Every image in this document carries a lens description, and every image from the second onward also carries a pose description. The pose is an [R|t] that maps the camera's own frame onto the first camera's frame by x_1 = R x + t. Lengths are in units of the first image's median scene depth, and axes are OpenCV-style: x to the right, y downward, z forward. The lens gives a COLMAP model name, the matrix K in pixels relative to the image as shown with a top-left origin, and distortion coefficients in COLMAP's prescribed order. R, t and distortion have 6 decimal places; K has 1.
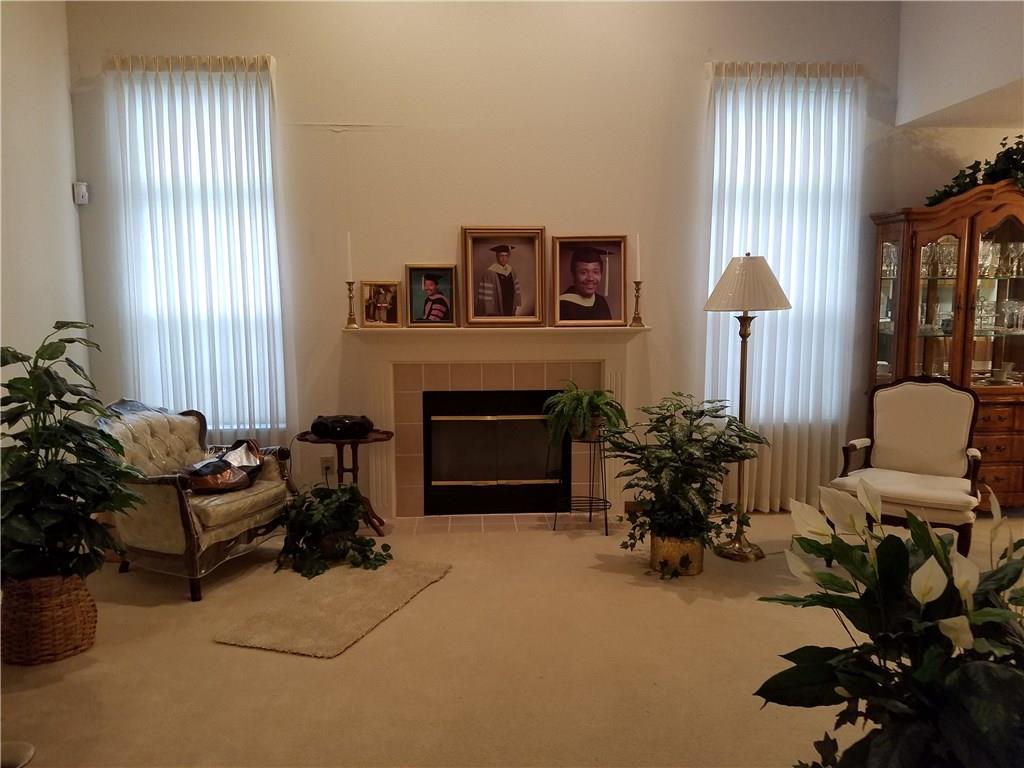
lens RADIAL K [[802.6, 0, 509.1], [0, 802.6, 385.8], [0, 0, 1]] dist [0.102697, -0.020299]
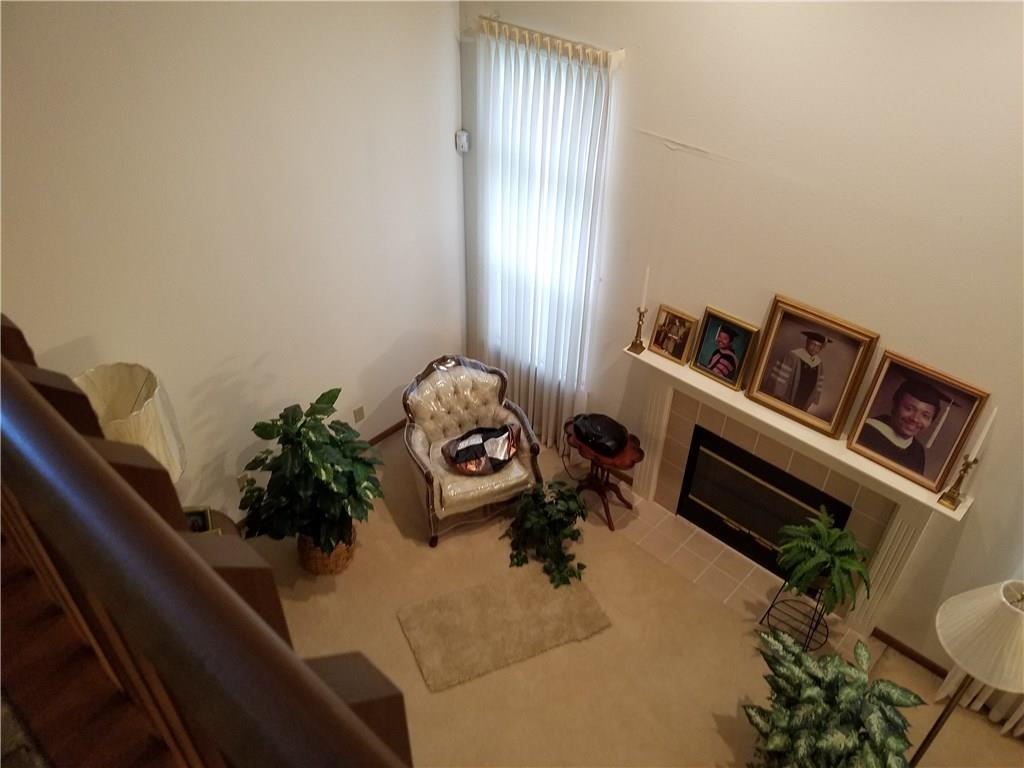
lens RADIAL K [[802.6, 0, 506.0], [0, 802.6, 381.9], [0, 0, 1]] dist [0.102697, -0.020299]
pose [[0.701052, 0.463167, -0.542220, 0.234730], [-0.100288, 0.816838, 0.568083, -0.563390], [0.706023, -0.343878, 0.619096, 0.269057]]
